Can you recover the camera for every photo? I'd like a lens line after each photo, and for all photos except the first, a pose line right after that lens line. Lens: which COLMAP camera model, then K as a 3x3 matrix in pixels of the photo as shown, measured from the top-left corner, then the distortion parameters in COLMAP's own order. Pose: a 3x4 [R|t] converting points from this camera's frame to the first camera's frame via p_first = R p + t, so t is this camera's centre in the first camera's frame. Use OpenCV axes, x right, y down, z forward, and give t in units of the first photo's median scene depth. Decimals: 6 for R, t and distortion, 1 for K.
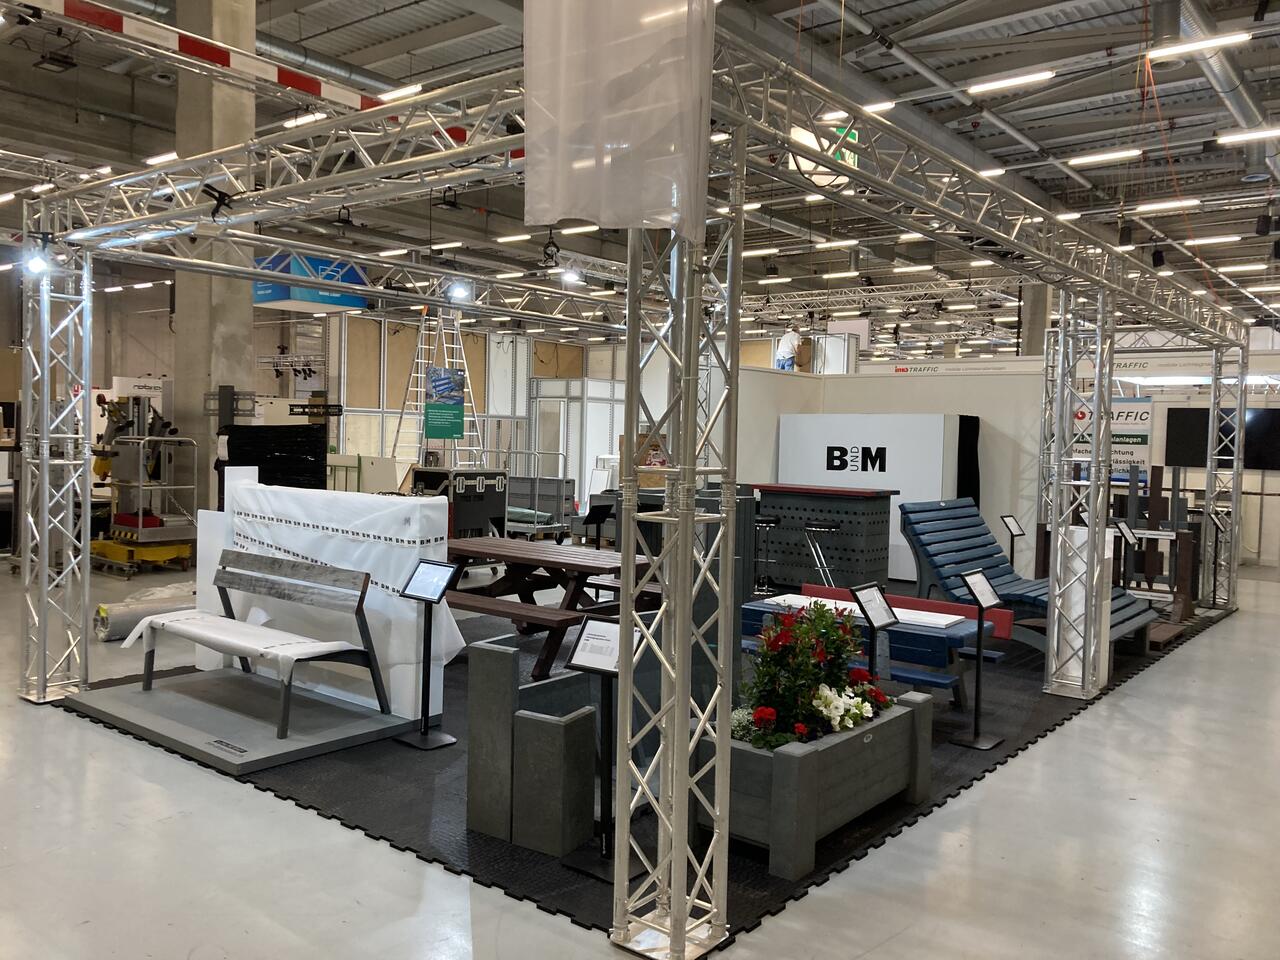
lens RADIAL K [[1024.2, 0, 640.0], [0, 1024.2, 480.0], [0, 0, 1]] dist [0.042654, -0.005220]
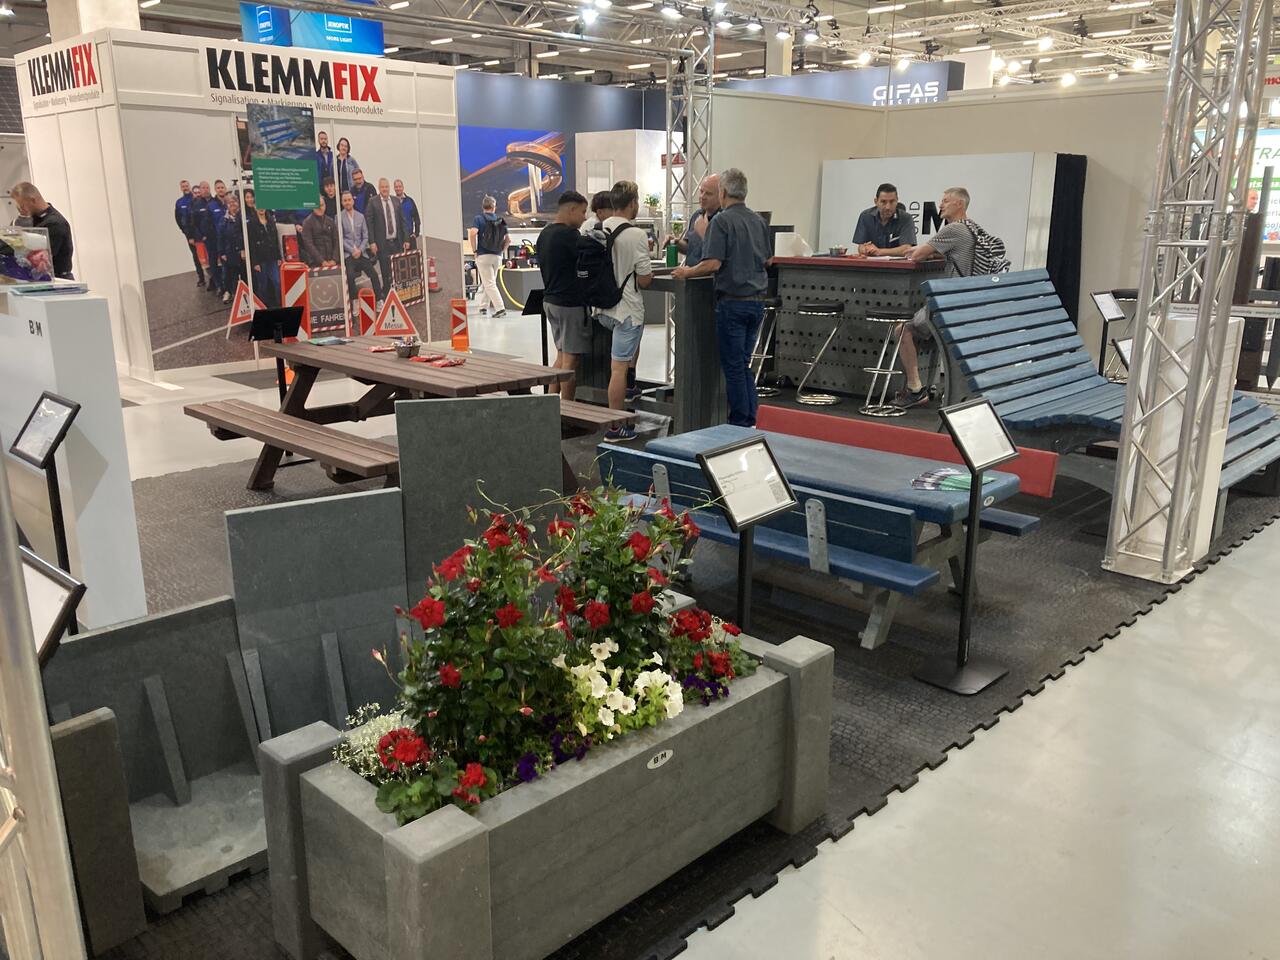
lens RADIAL K [[1053.6, 0, 636.0], [0, 1053.6, 474.6], [0, 0, 1]] dist [0.047818, -0.018059]
pose [[0.994421, -0.000120, -0.105486, 0.165430], [0.021782, 0.978680, 0.204231, 0.000941], [0.103213, -0.205389, 0.973223, 0.319211]]
